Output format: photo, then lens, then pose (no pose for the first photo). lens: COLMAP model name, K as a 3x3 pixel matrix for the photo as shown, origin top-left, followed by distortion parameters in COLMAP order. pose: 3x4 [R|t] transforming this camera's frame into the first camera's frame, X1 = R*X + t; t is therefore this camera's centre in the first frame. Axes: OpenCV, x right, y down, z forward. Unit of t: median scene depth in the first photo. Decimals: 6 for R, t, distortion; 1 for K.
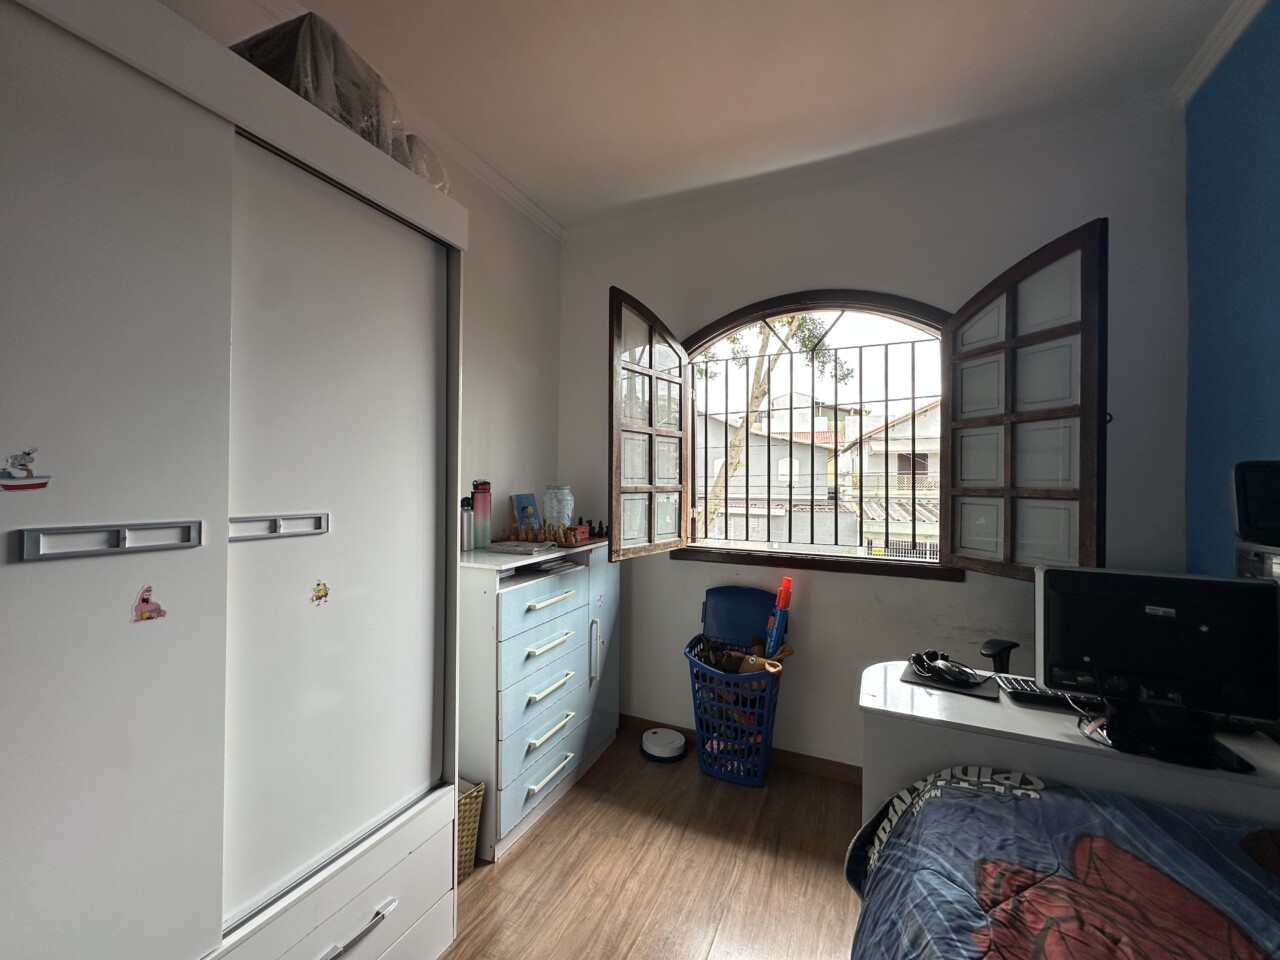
lens RADIAL K [[510.9, 0, 640.6], [0, 510.9, 478.2], [0, 0, 1]] dist [-0.002496, -0.000119]
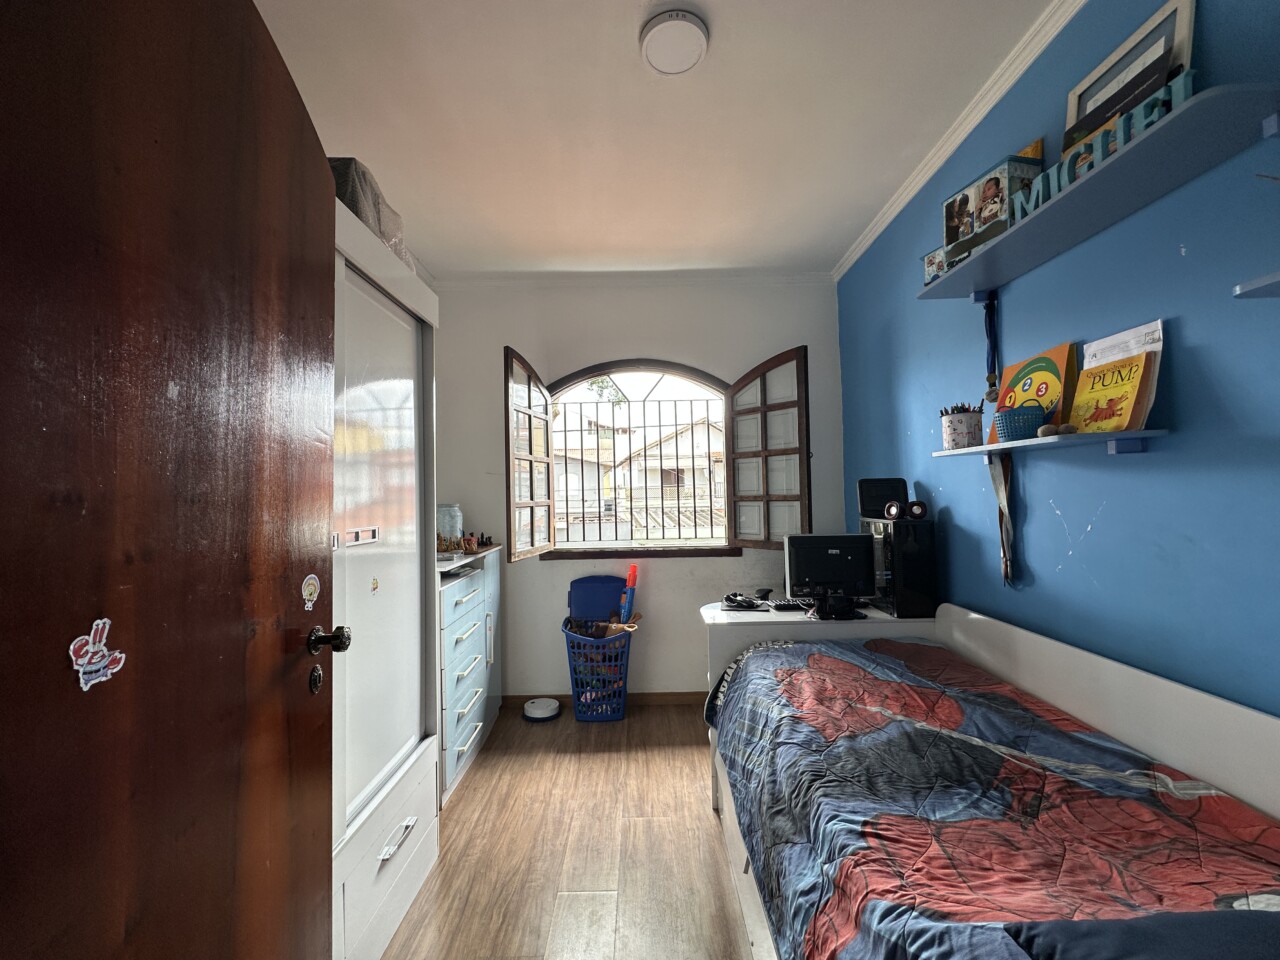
lens RADIAL K [[515.5, 0, 652.6], [0, 515.5, 484.8], [0, 0, 1]] dist [0.019345, -0.000021]
pose [[0.897522, -0.018757, 0.440571, -0.326173], [0.026434, 0.999587, -0.011294, -0.004796], [-0.440177, 0.021782, 0.897647, -0.328007]]
